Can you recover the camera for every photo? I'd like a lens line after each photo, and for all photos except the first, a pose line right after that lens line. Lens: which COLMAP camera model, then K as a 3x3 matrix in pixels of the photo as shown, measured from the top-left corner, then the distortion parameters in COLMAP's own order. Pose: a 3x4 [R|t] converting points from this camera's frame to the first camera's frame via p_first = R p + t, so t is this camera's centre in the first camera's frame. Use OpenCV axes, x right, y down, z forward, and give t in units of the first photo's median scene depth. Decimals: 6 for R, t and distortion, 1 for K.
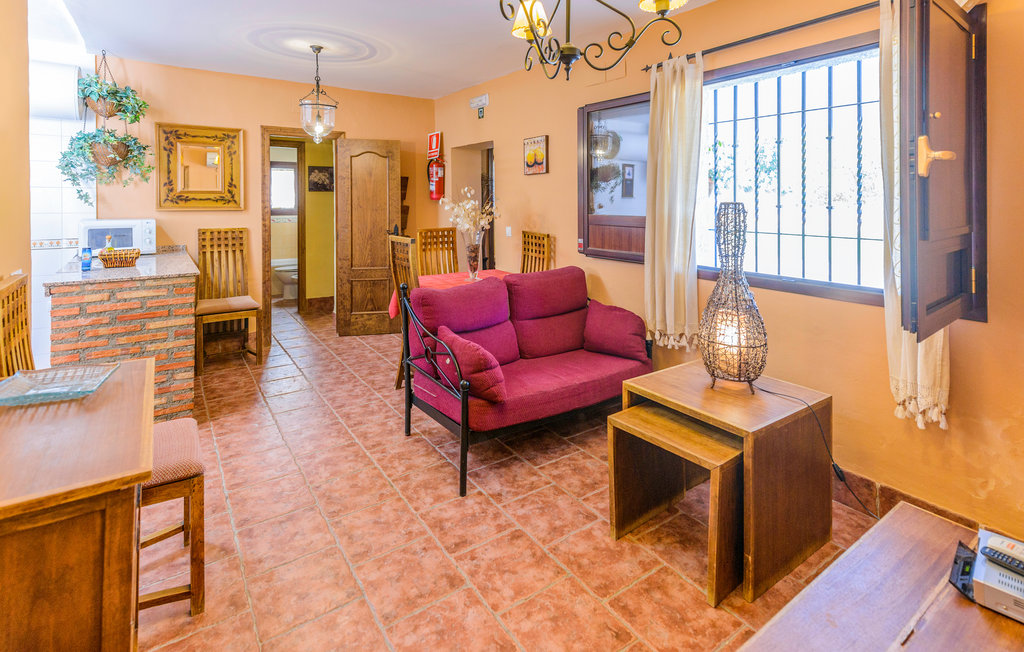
lens RADIAL K [[489.9, 0, 512.0], [0, 489.9, 298.2], [0, 0, 1]] dist [0.001821, 0.000191]
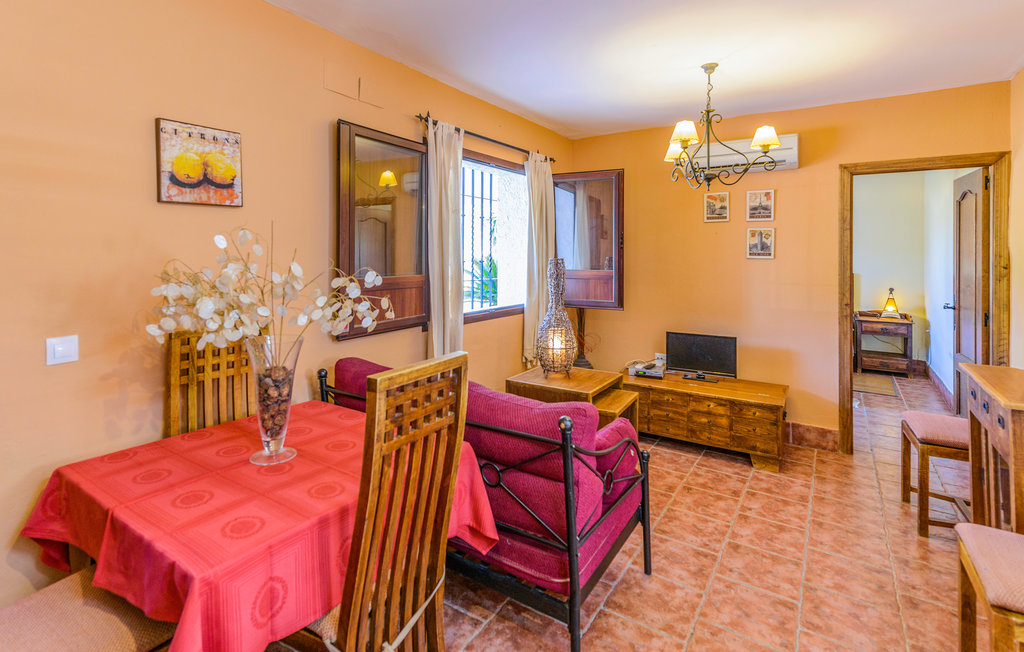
lens RADIAL K [[486.7, 0, 512.0], [0, 486.7, 326.0], [0, 0, 1]] dist [-0.000782, -0.000224]
pose [[-0.372541, -0.136545, 0.917916, -0.790173], [0.179088, 0.959946, 0.215481, -0.295434], [-0.910572, 0.244663, -0.333165, 1.430078]]
